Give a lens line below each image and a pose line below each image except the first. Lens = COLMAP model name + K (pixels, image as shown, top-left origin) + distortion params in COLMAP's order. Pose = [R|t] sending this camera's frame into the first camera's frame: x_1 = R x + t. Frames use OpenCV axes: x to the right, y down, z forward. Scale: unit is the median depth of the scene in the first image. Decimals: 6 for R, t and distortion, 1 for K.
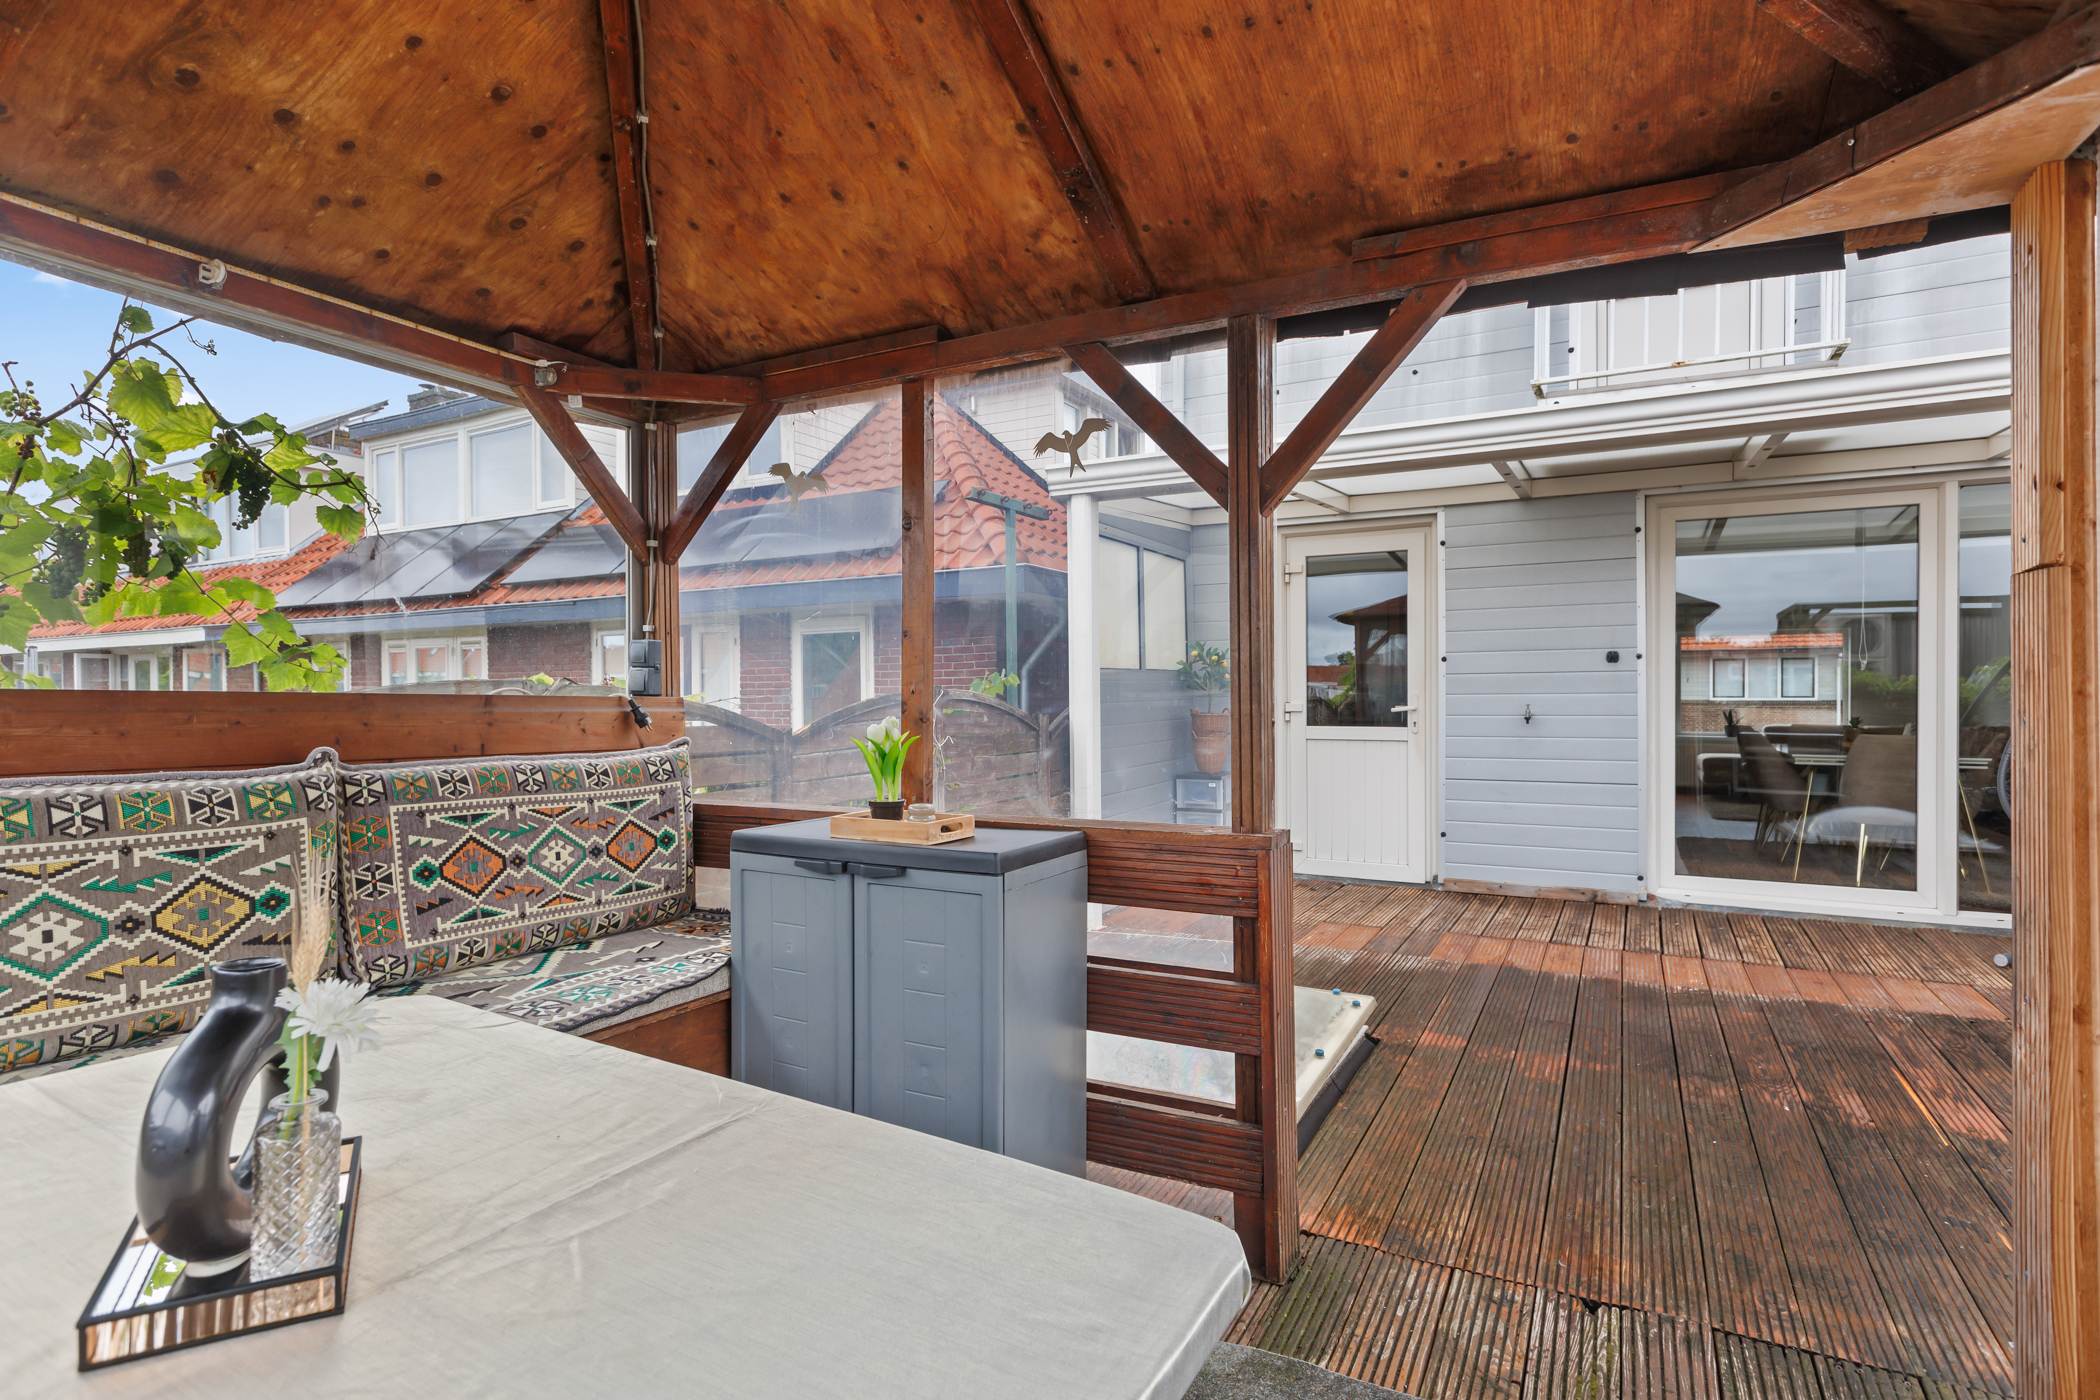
lens RADIAL K [[1059.7, 0, 1040.5], [0, 1059.7, 700.7], [0, 0, 1]] dist [0.001396, -0.000433]
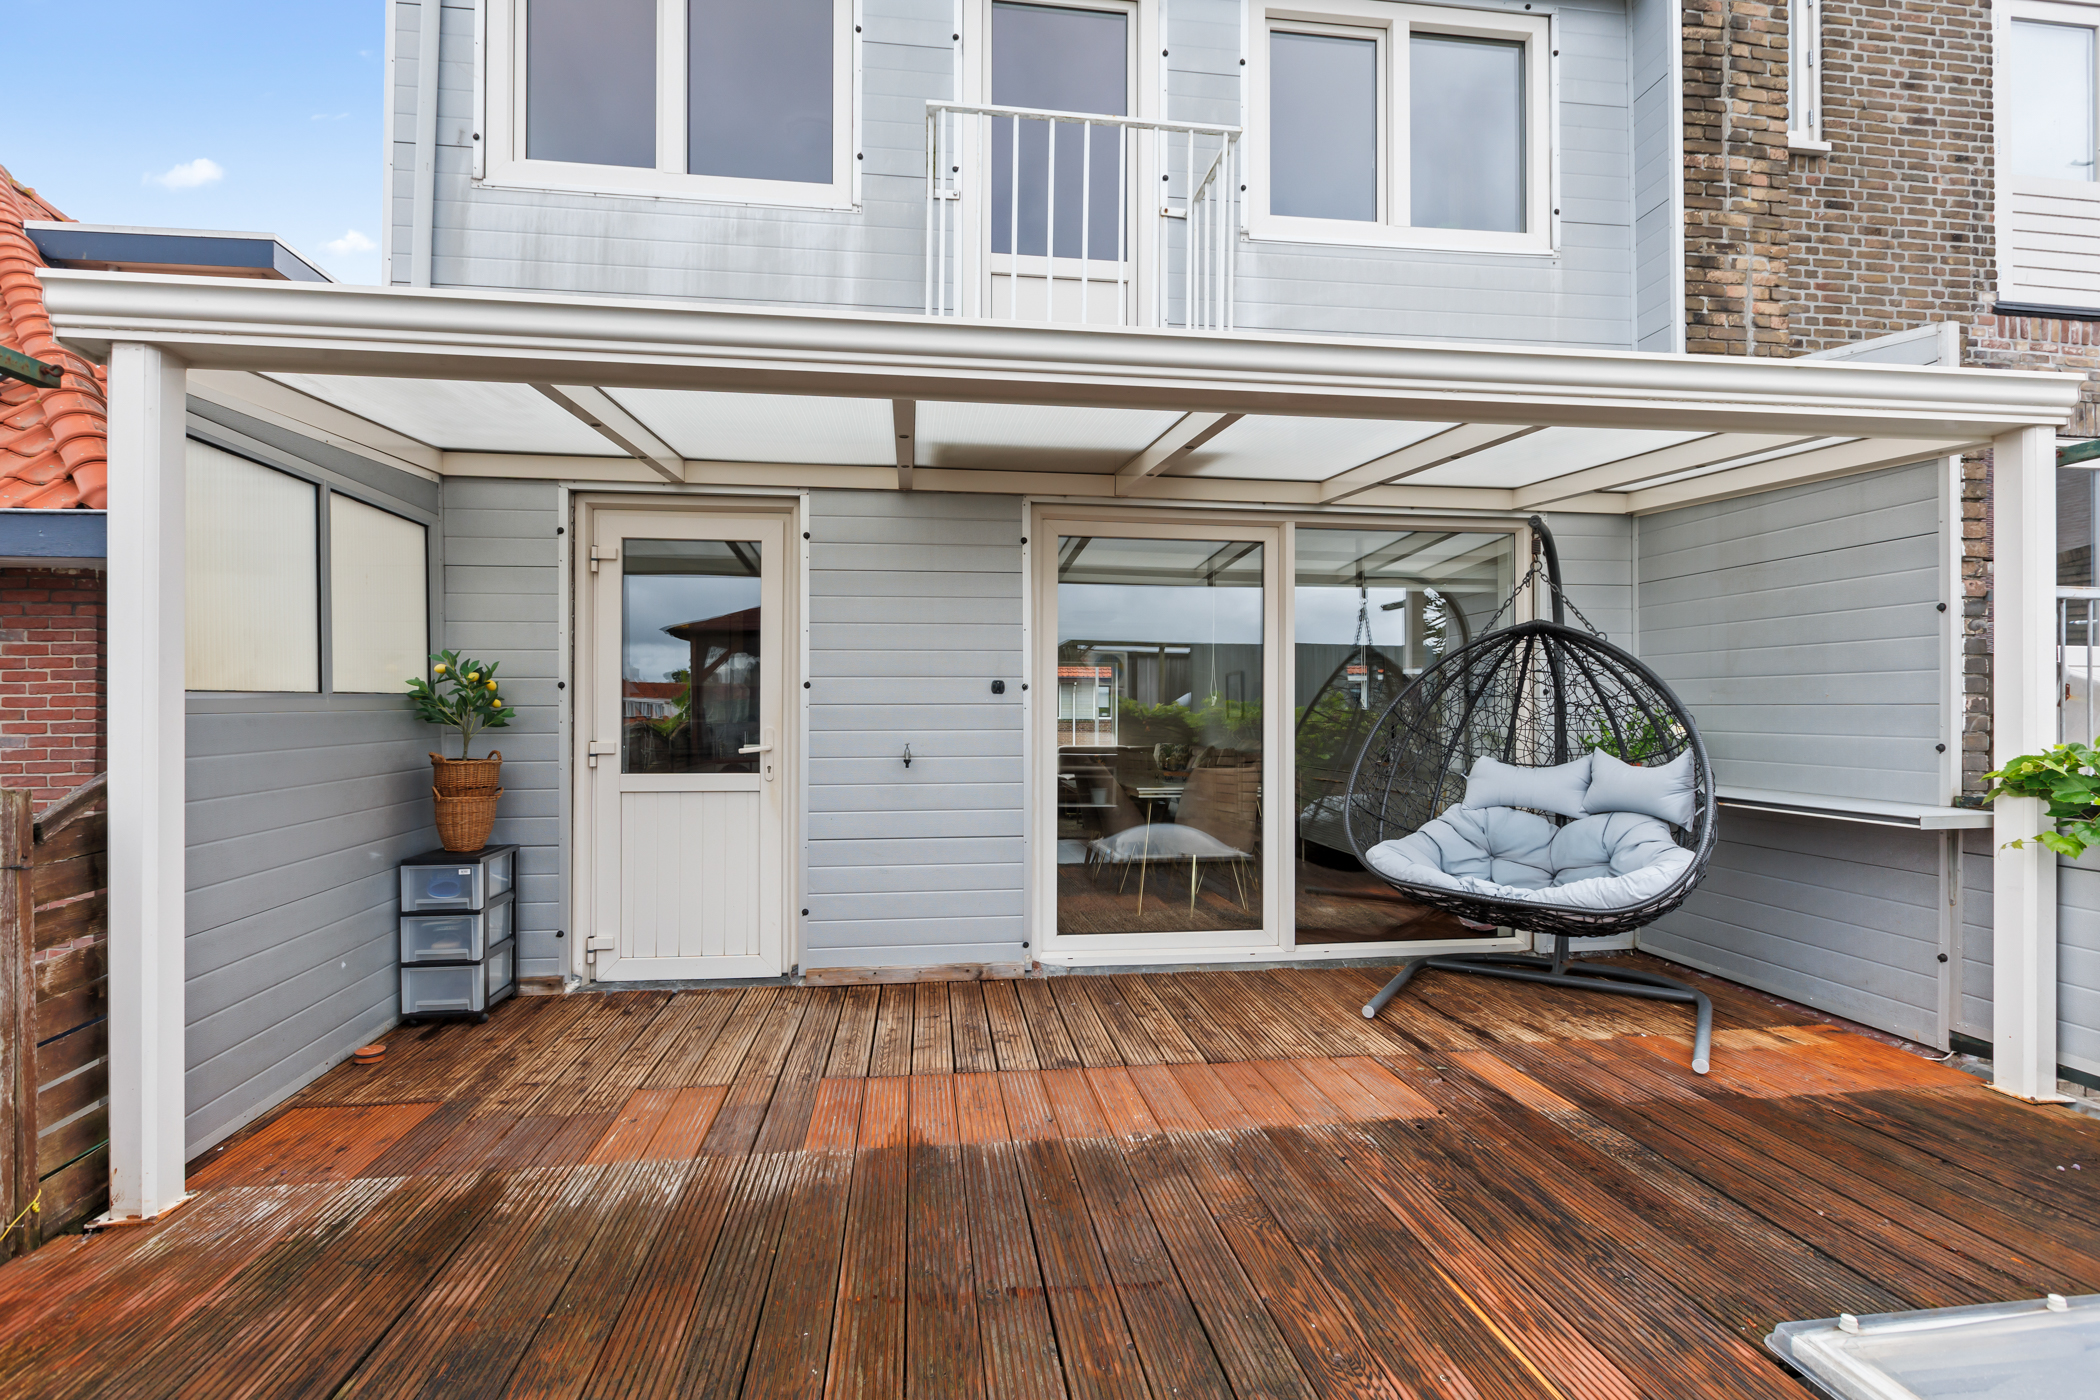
lens RADIAL K [[981.4, 0, 1040.0], [0, 981.4, 704.0], [0, 0, 1]] dist [-0.002907, -0.000553]
pose [[0.807475, 0.008859, 0.589835, 0.096433], [-0.002019, 0.999923, -0.012254, -0.017199], [-0.589898, 0.008703, 0.807431, 0.324791]]
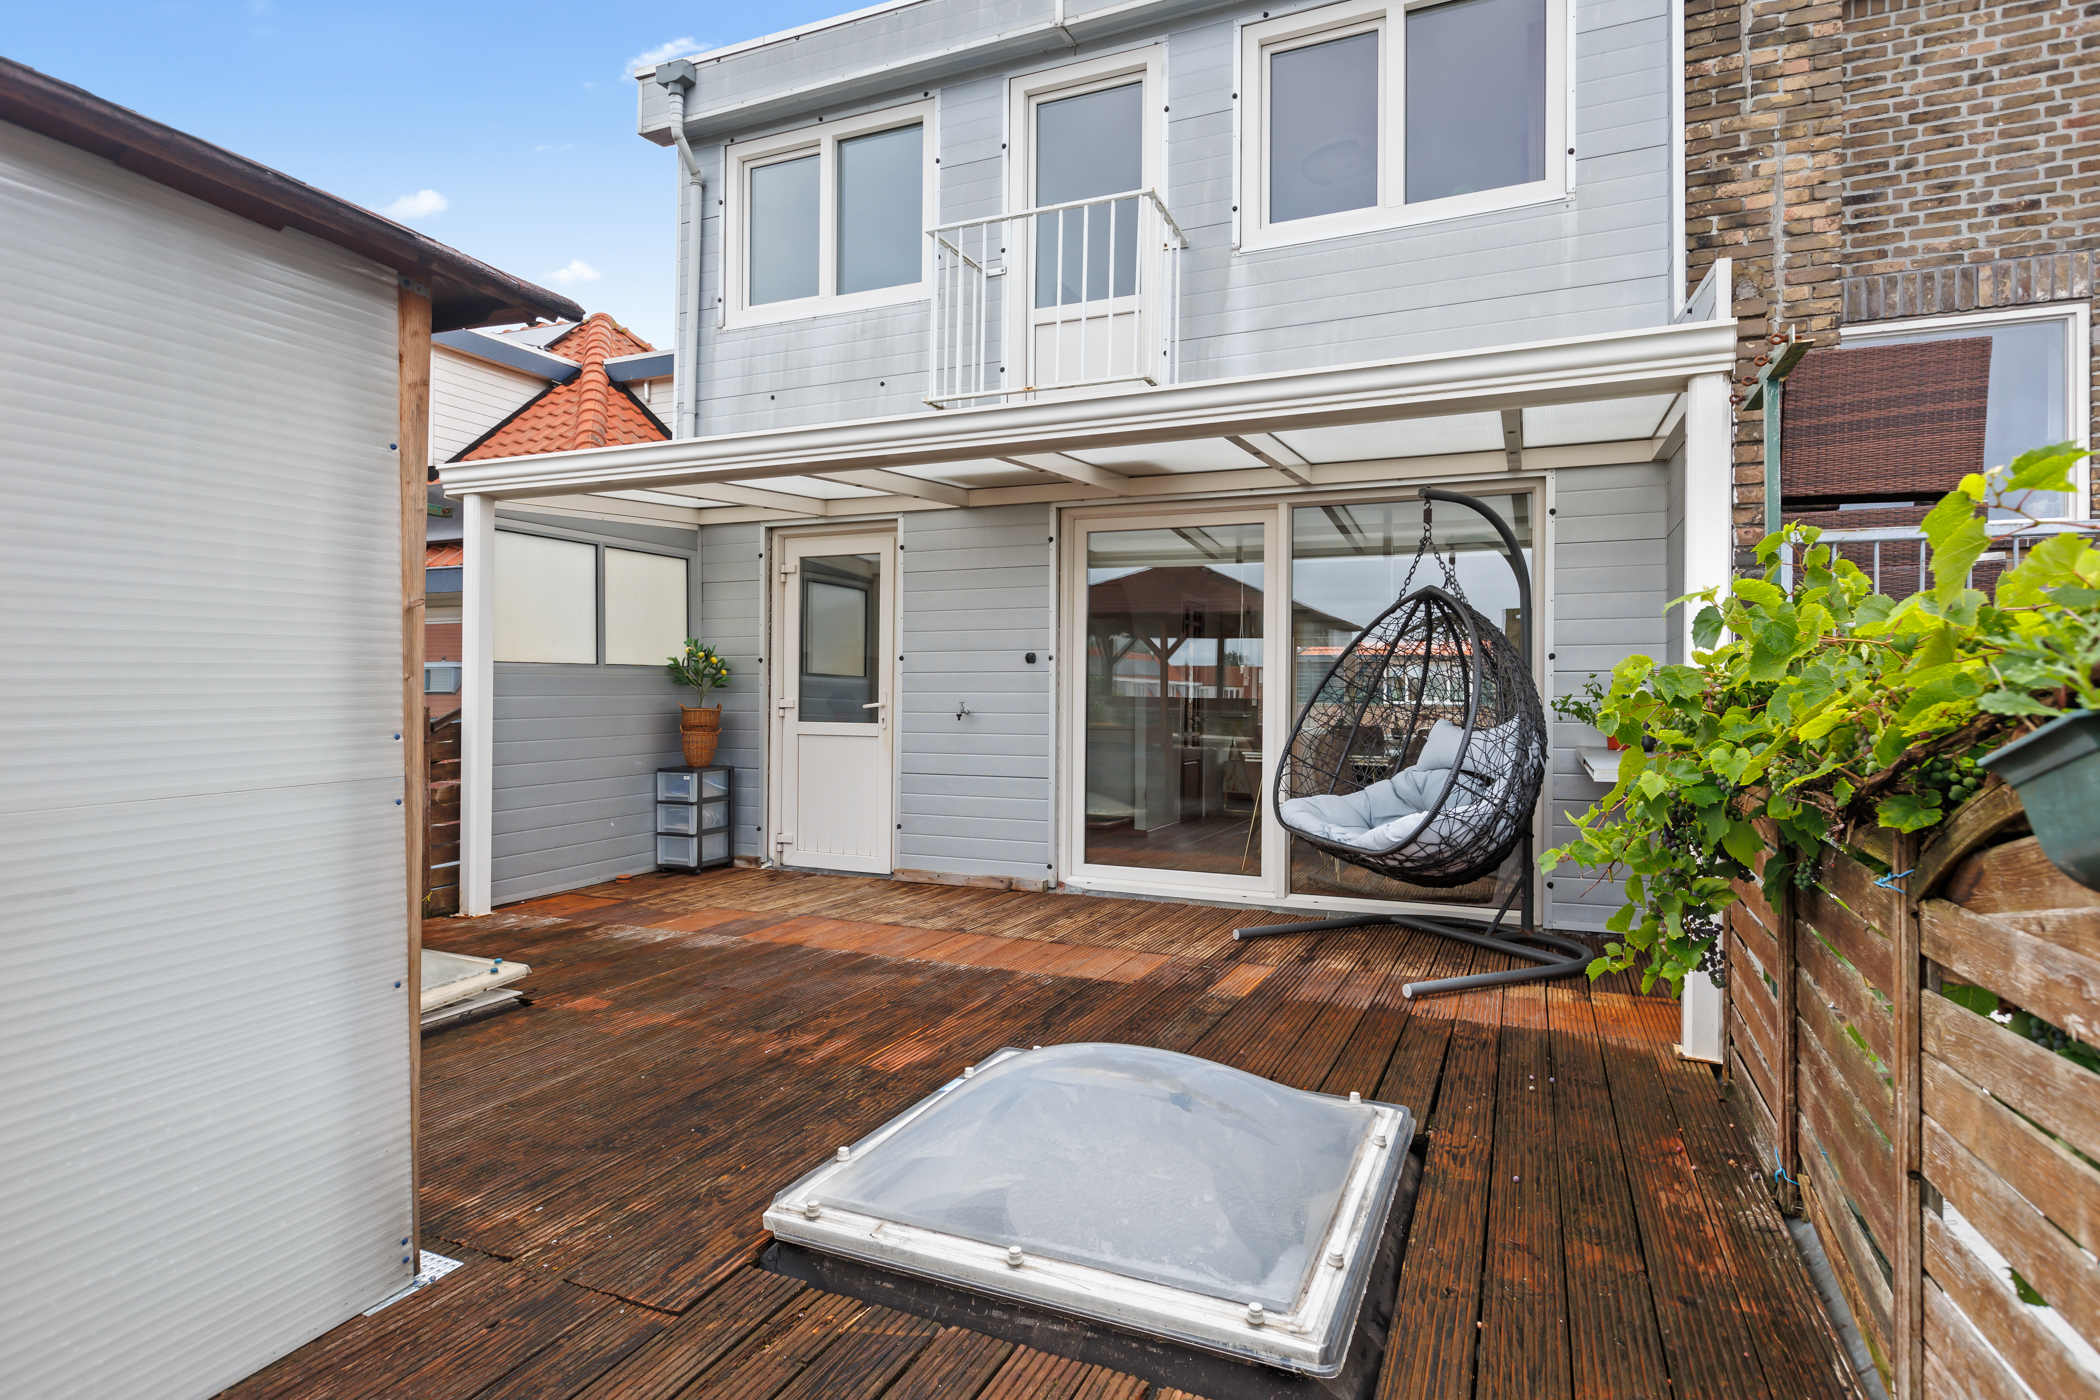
lens RADIAL K [[1123.3, 0, 1040.1], [0, 1123.3, 683.7], [0, 0, 1]] dist [0.002211, 0.000758]
pose [[0.996346, 0.011560, 0.084619, 0.429005], [-0.010306, 0.999831, -0.015235, 0.001368], [-0.084781, 0.014307, 0.996297, -0.115964]]
